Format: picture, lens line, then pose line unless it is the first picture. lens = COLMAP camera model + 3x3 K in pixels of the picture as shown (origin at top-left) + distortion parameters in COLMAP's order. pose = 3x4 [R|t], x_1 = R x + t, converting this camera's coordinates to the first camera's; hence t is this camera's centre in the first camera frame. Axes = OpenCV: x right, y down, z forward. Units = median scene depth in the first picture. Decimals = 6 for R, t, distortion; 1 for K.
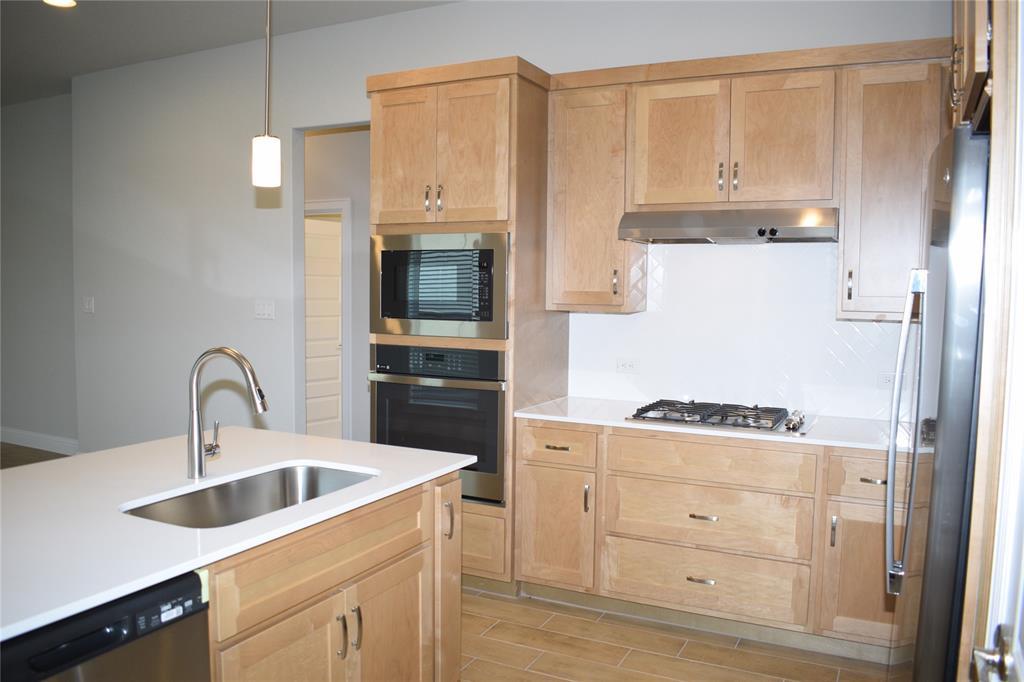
lens RADIAL K [[805.7, 0, 521.2], [0, 805.7, 343.2], [0, 0, 1]] dist [-0.074765, -0.020276]
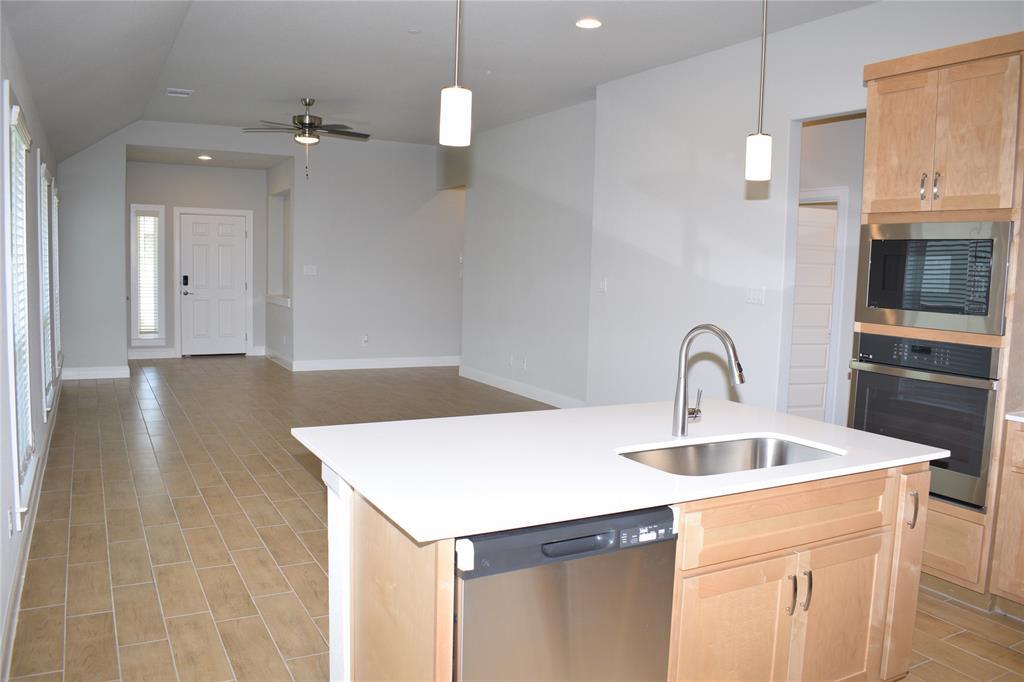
lens RADIAL K [[805.7, 0, 505.2], [0, 805.7, 345.7], [0, 0, 1]] dist [-0.074765, -0.020276]
pose [[0.812503, 0.069257, -0.578829, 0.036686], [-0.057962, 0.997595, 0.038000, 0.005989], [0.580069, 0.002675, 0.814563, -0.070517]]
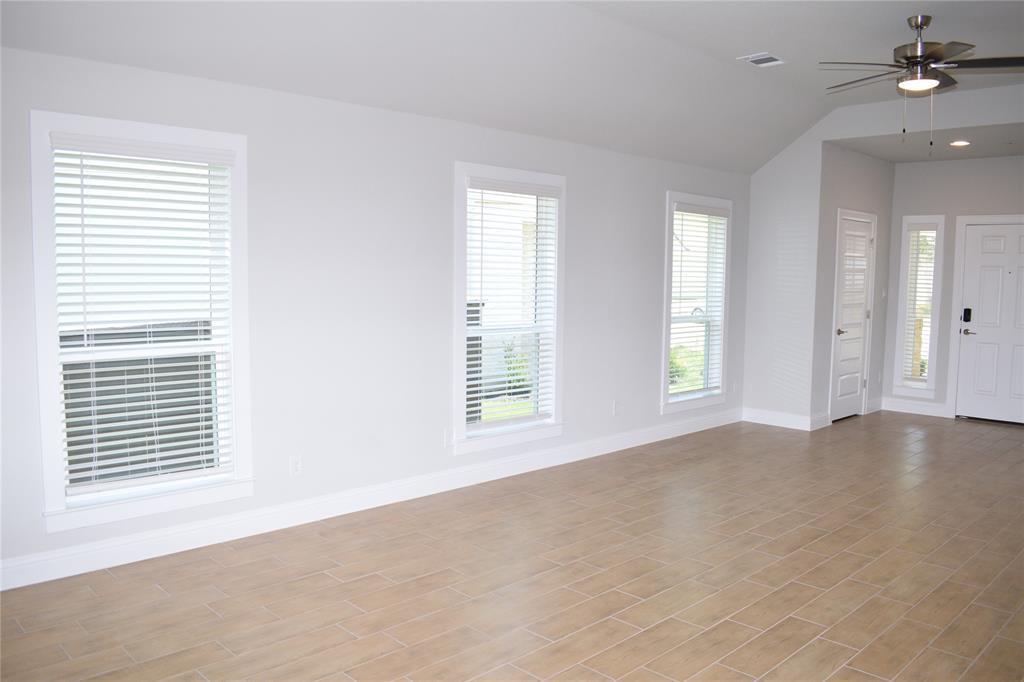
lens RADIAL K [[805.7, 0, 508.7], [0, 805.7, 358.4], [0, 0, 1]] dist [-0.074765, -0.020276]
pose [[-0.334015, 0.077063, -0.939412, -0.231929], [-0.080723, 0.990652, 0.109968, -0.078289], [0.939105, 0.112563, -0.324671, 1.298316]]
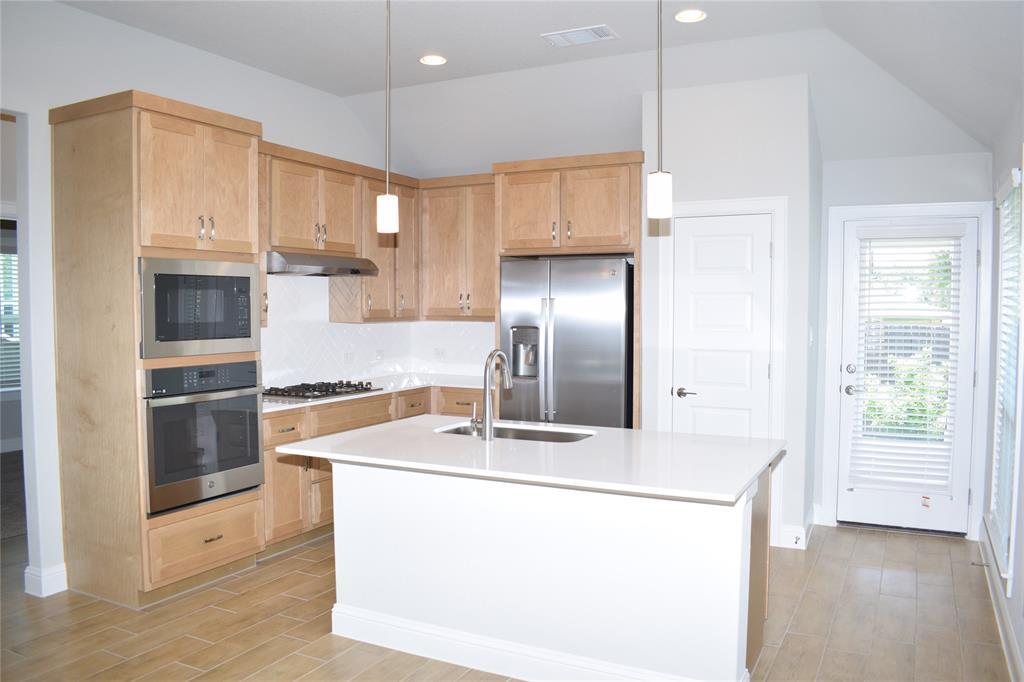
lens RADIAL K [[805.7, 0, 506.6], [0, 805.7, 342.5], [0, 0, 1]] dist [-0.074765, -0.020276]
pose [[0.027159, -0.057960, 0.997949, -1.219760], [0.069865, 0.995986, 0.055944, -0.059338], [-0.997187, 0.068202, 0.031099, 0.586205]]
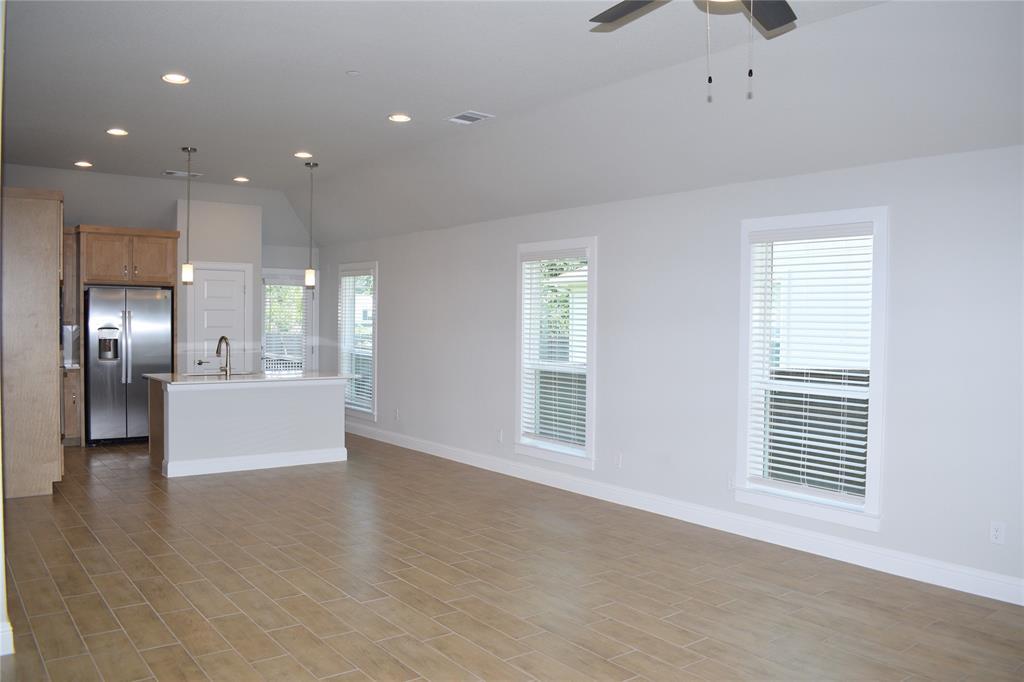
lens RADIAL K [[805.7, 0, 493.1], [0, 805.7, 352.3], [0, 0, 1]] dist [-0.074765, -0.020276]
pose [[-0.880322, -0.039230, 0.472752, -1.968448], [0.013593, 0.994079, 0.107802, -0.185637], [-0.474182, 0.101326, -0.874577, 2.315071]]
